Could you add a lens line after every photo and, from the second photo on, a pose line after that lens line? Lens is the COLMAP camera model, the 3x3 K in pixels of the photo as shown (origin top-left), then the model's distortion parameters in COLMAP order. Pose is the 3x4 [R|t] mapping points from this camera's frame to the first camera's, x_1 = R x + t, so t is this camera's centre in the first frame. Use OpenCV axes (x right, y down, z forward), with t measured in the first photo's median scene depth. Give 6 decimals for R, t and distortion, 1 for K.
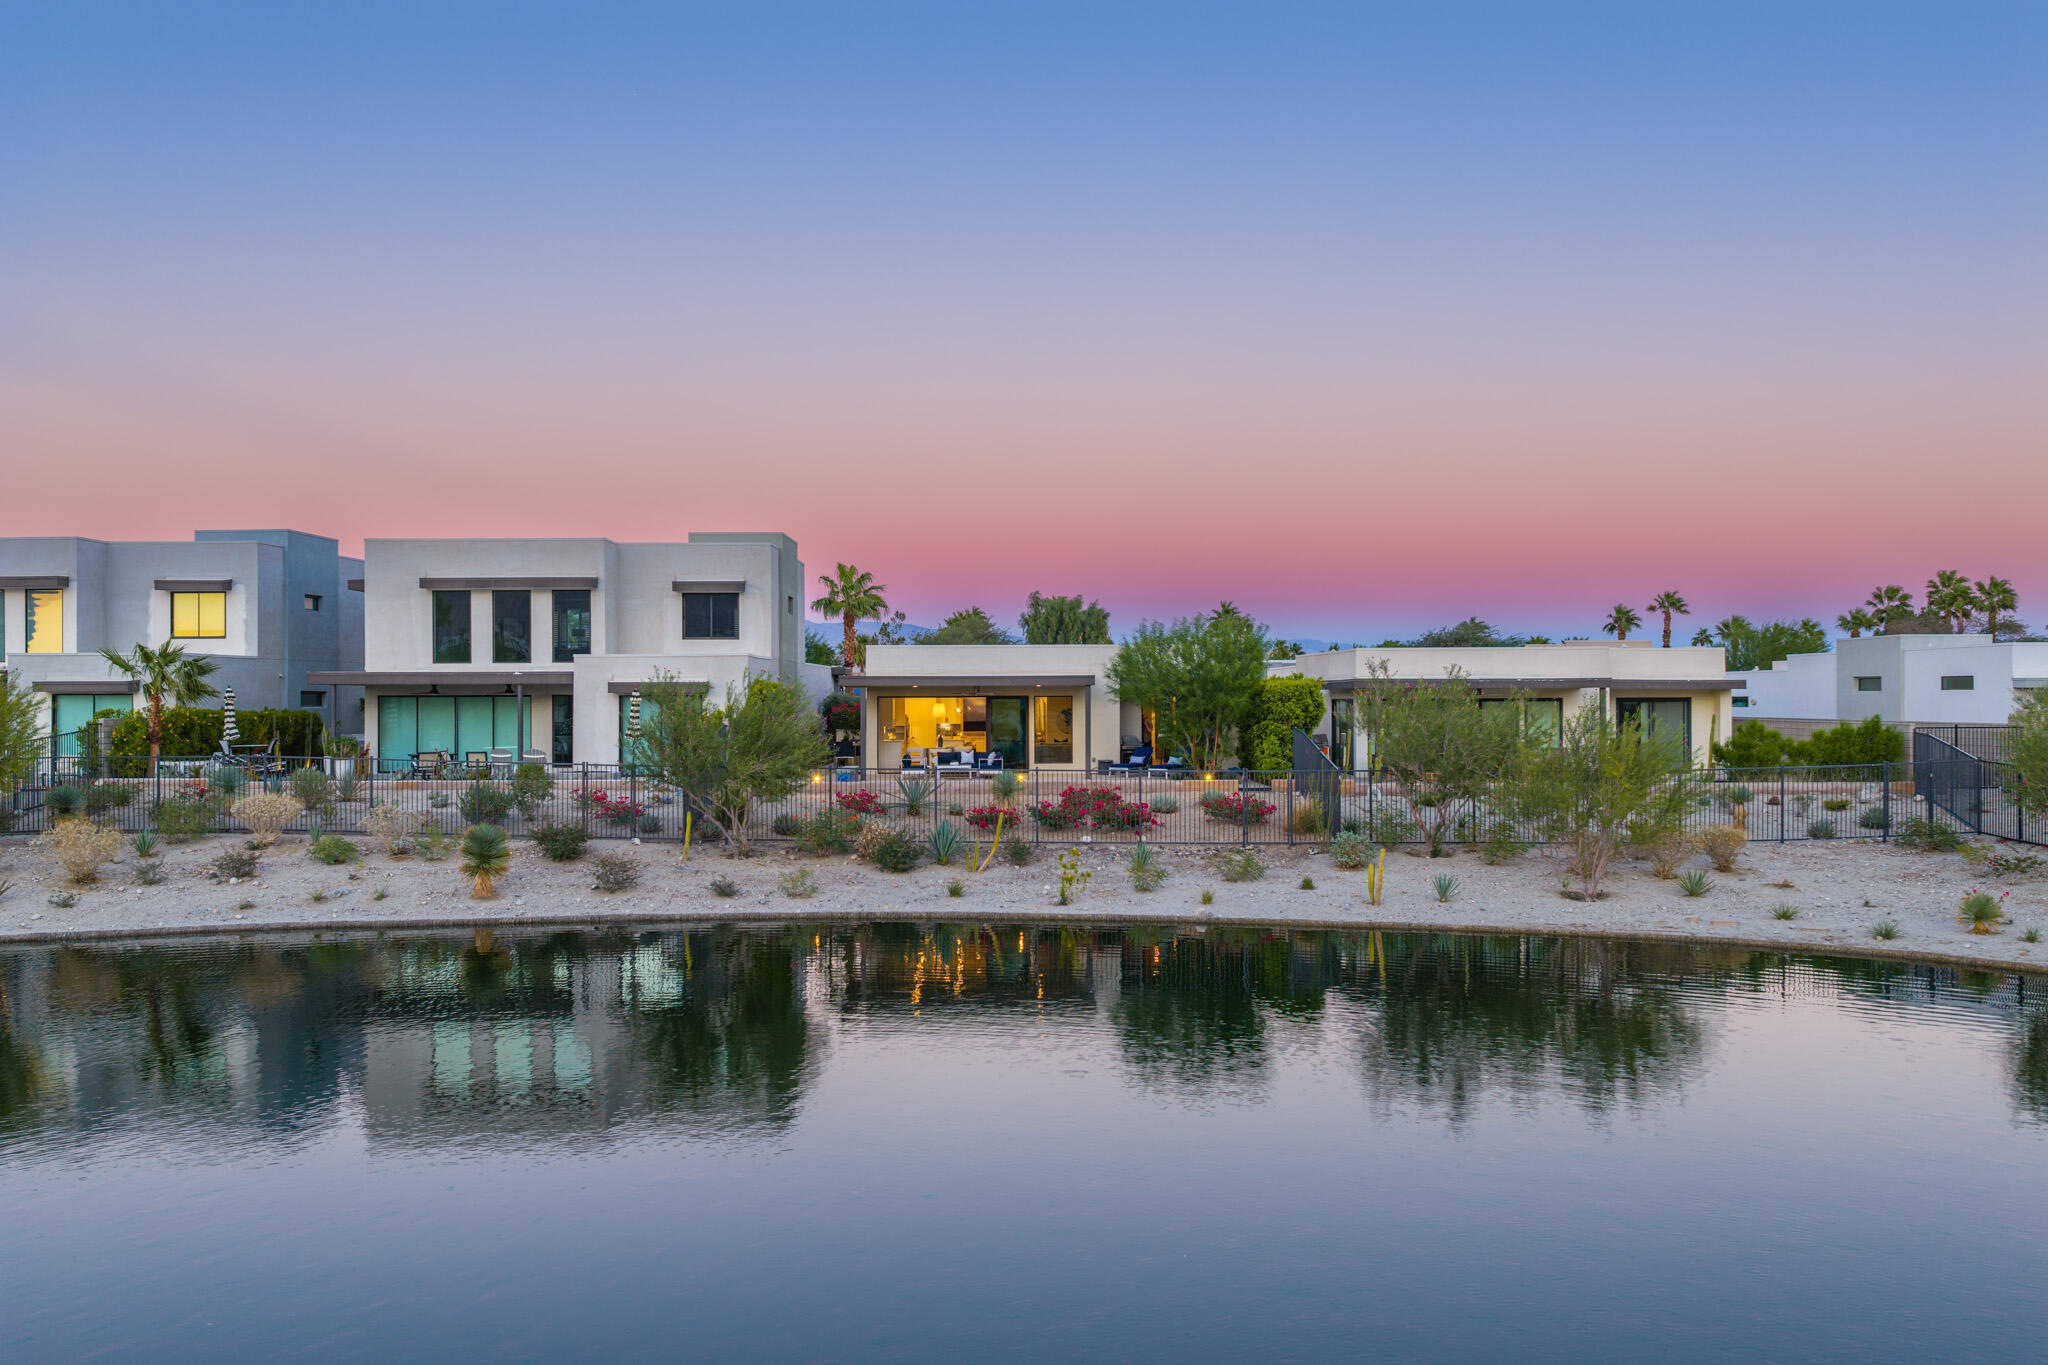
lens RADIAL K [[1682.8, 0, 1034.8], [0, 1682.8, 670.0], [0, 0, 1]] dist [-0.011091, -0.006691]
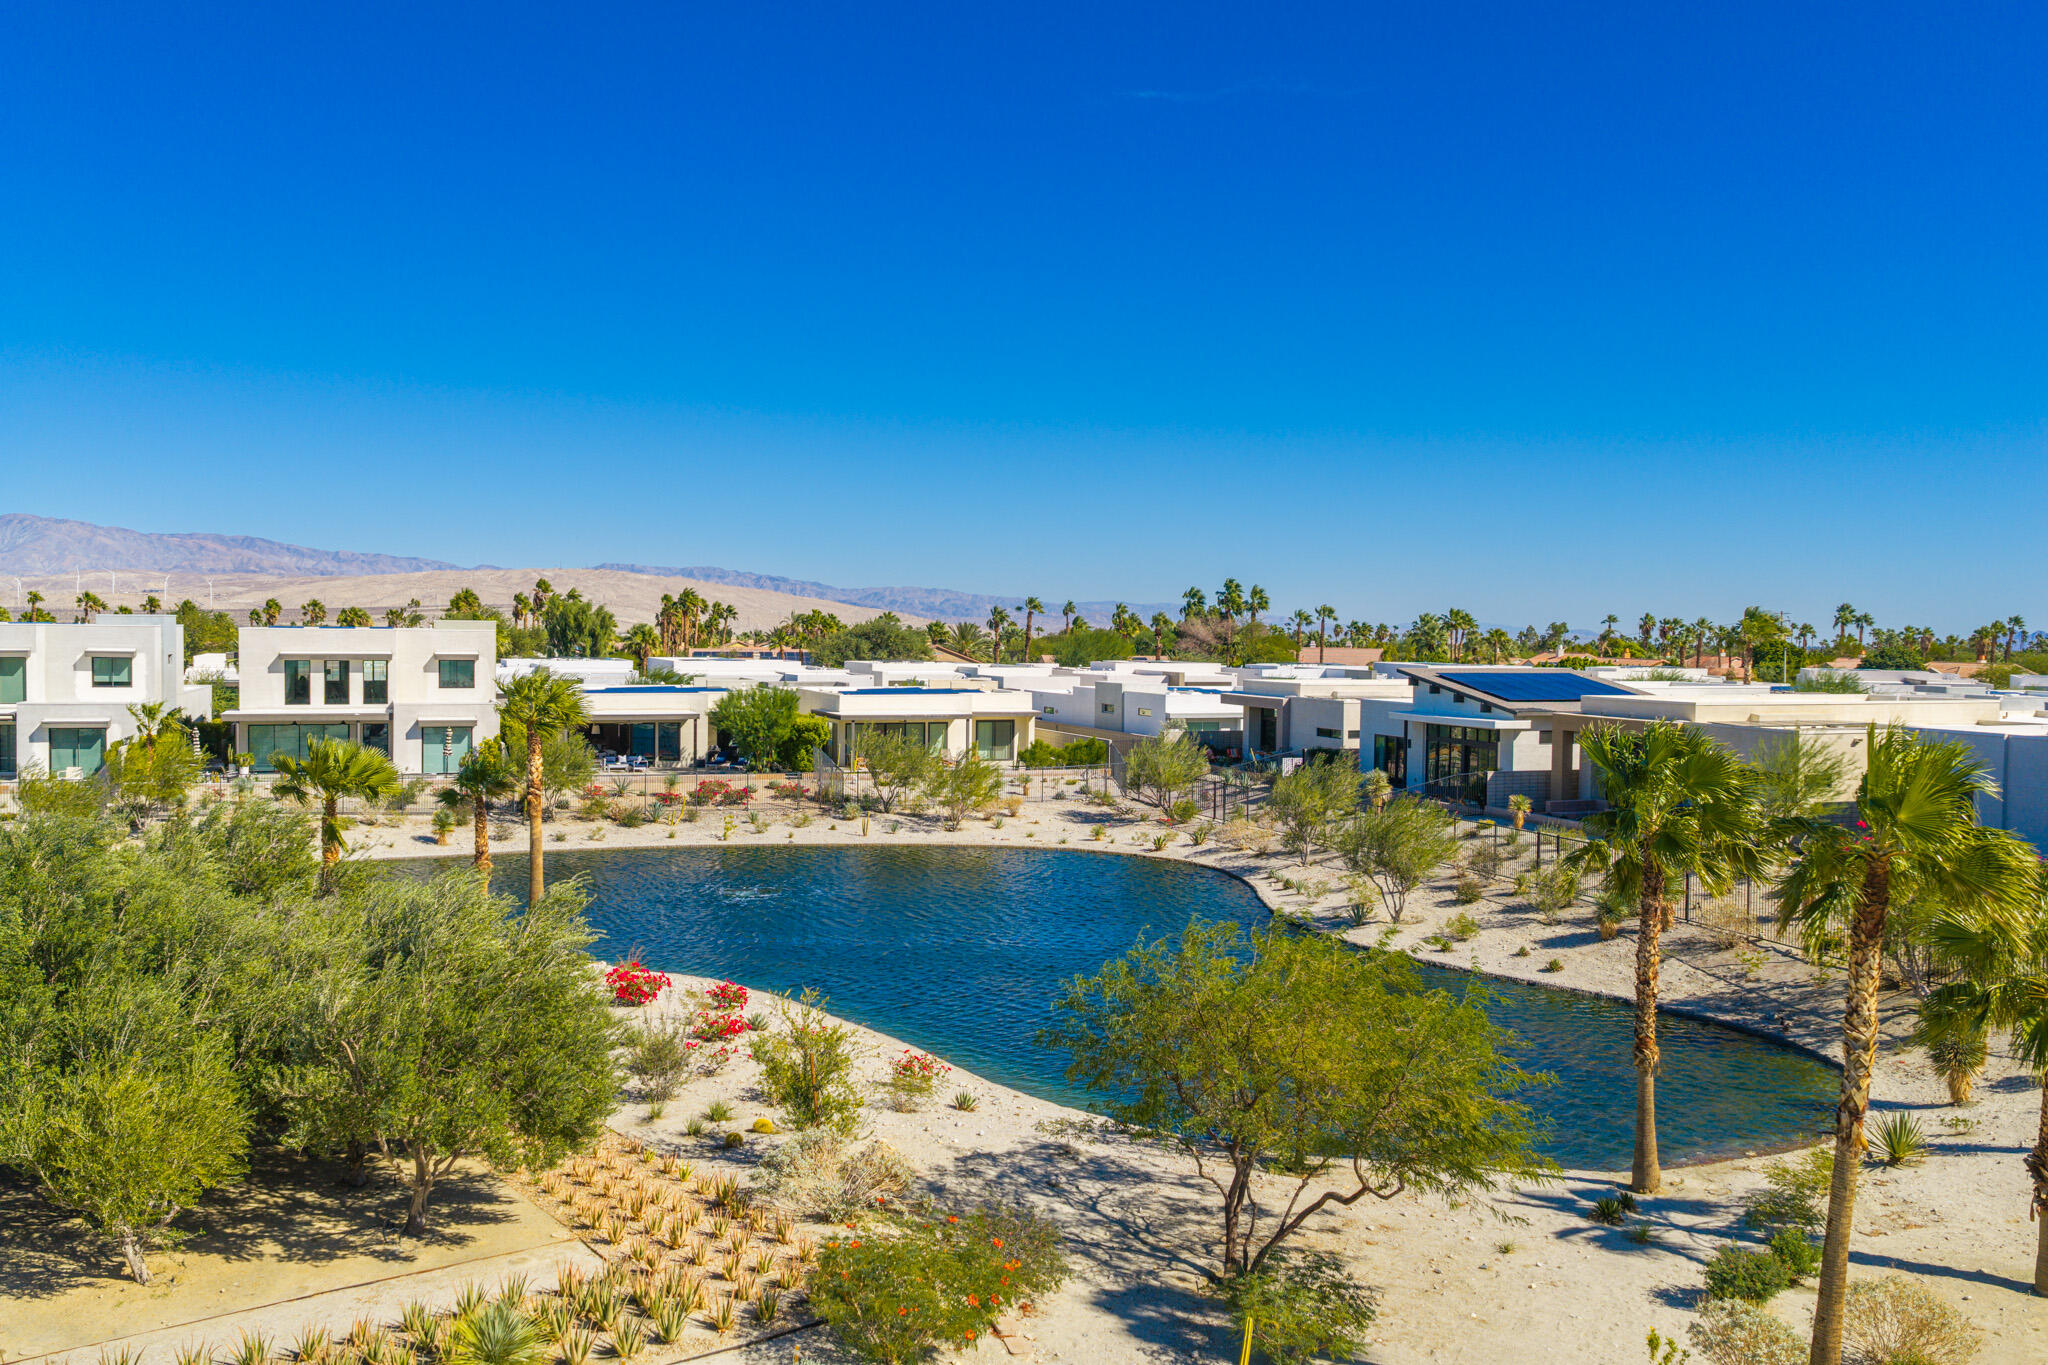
lens RADIAL K [[1682.8, 0, 1037.4], [0, 1682.8, 680.4], [0, 0, 1]] dist [-0.011091, -0.006691]
pose [[0.938810, 0.000000, 0.344437, -0.231589], [-0.015998, 0.998921, 0.043604, -0.110312], [-0.344065, -0.046446, 0.937796, -0.765952]]
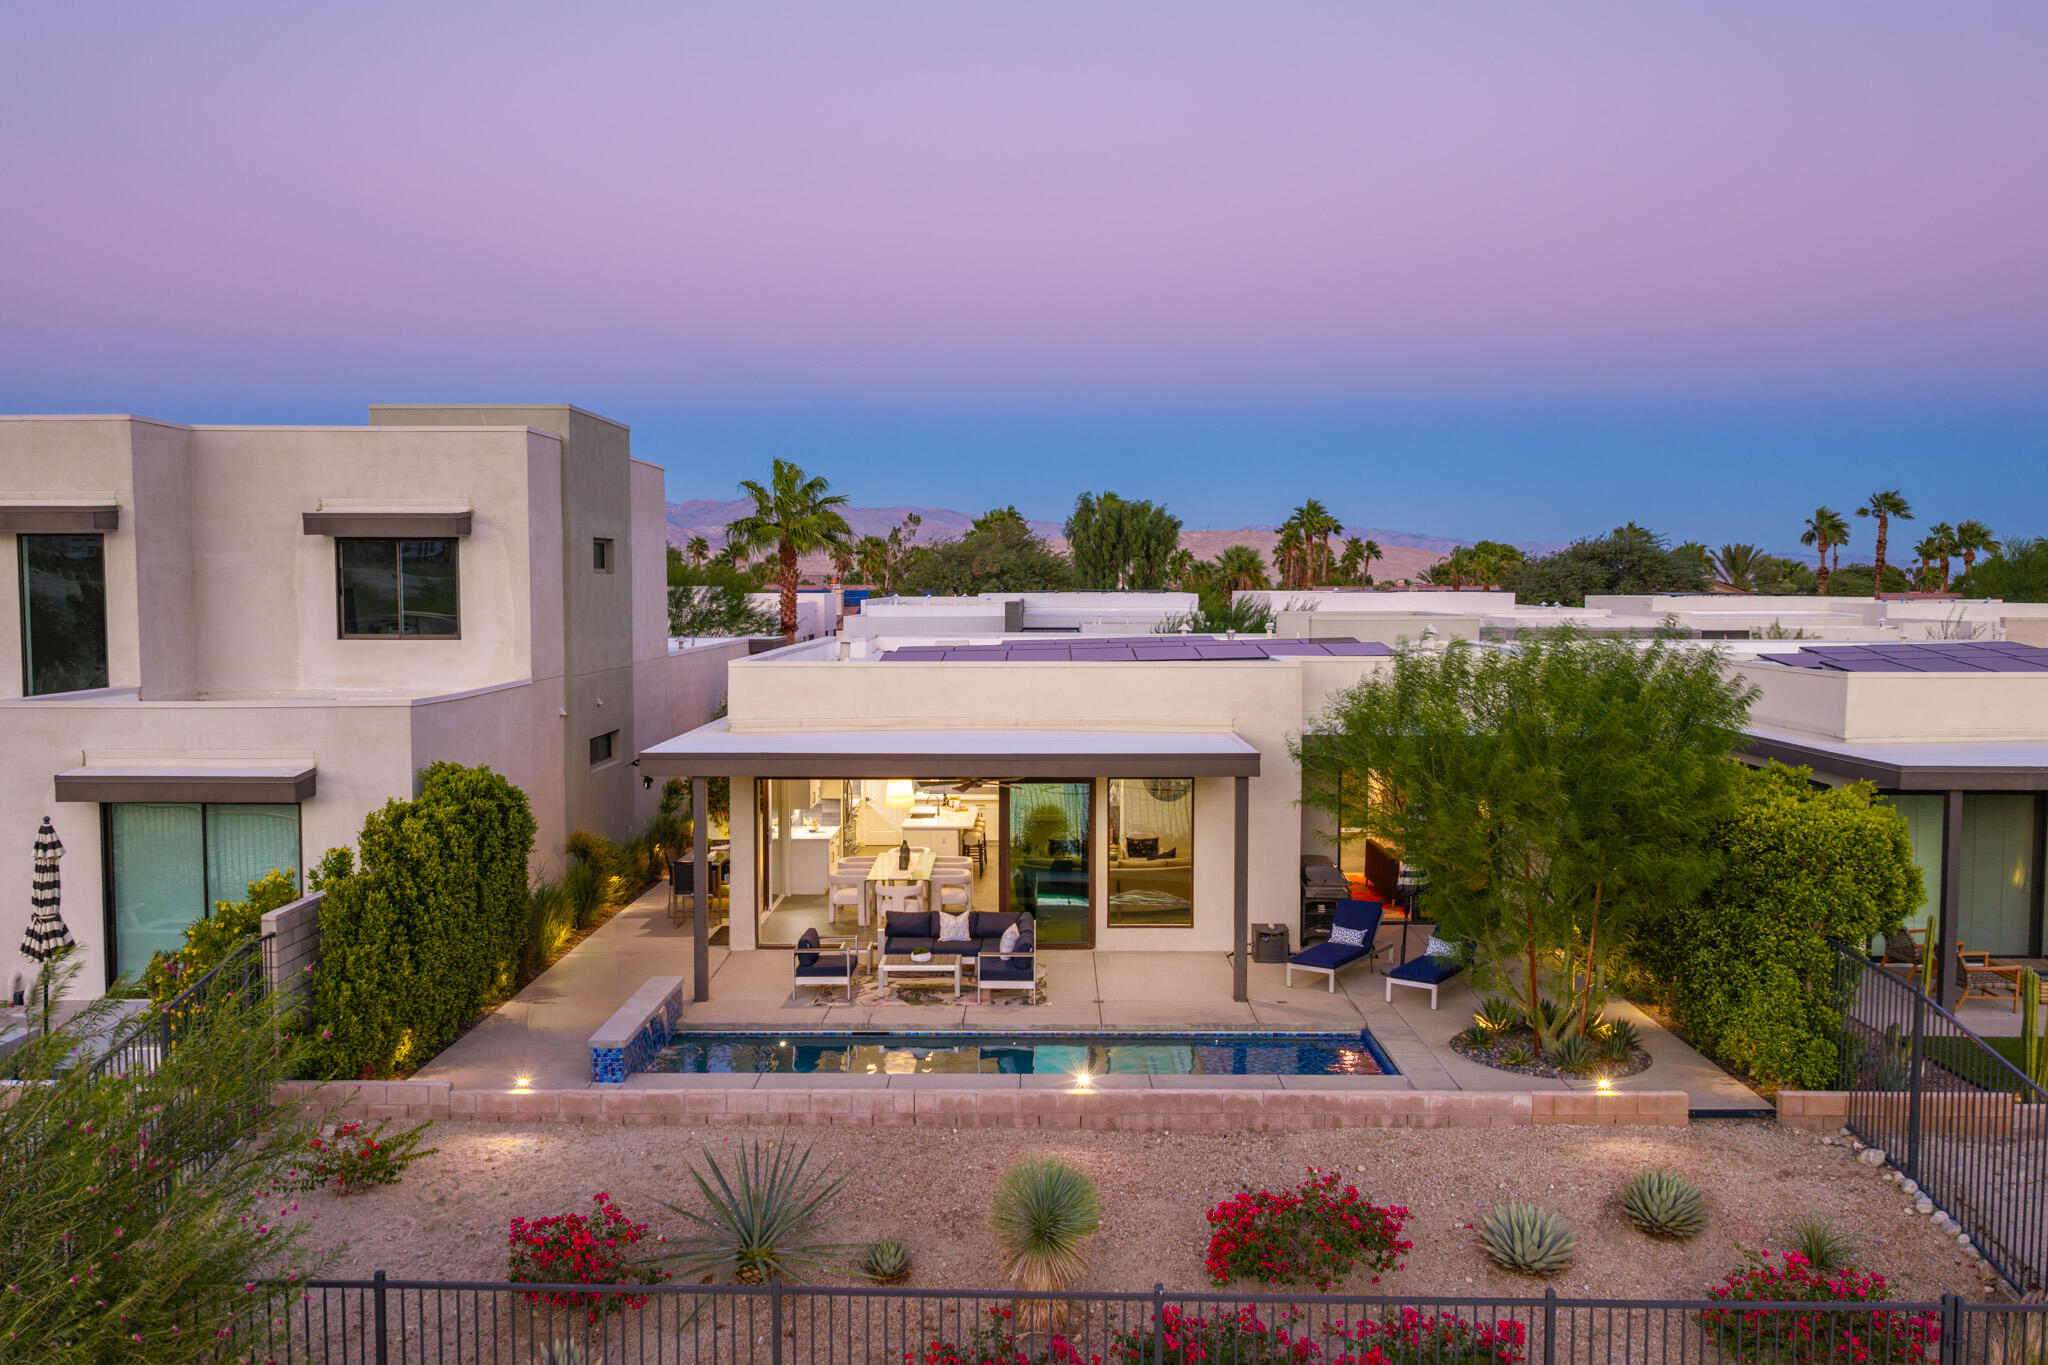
lens RADIAL K [[1682.8, 0, 1014.3], [0, 1682.8, 694.3], [0, 0, 1]] dist [-0.011091, -0.006691]
pose [[0.999325, 0.006710, -0.036128, -0.009209], [-0.003726, 0.996622, 0.082040, -0.042451], [0.036557, -0.081850, 0.995974, 0.562965]]
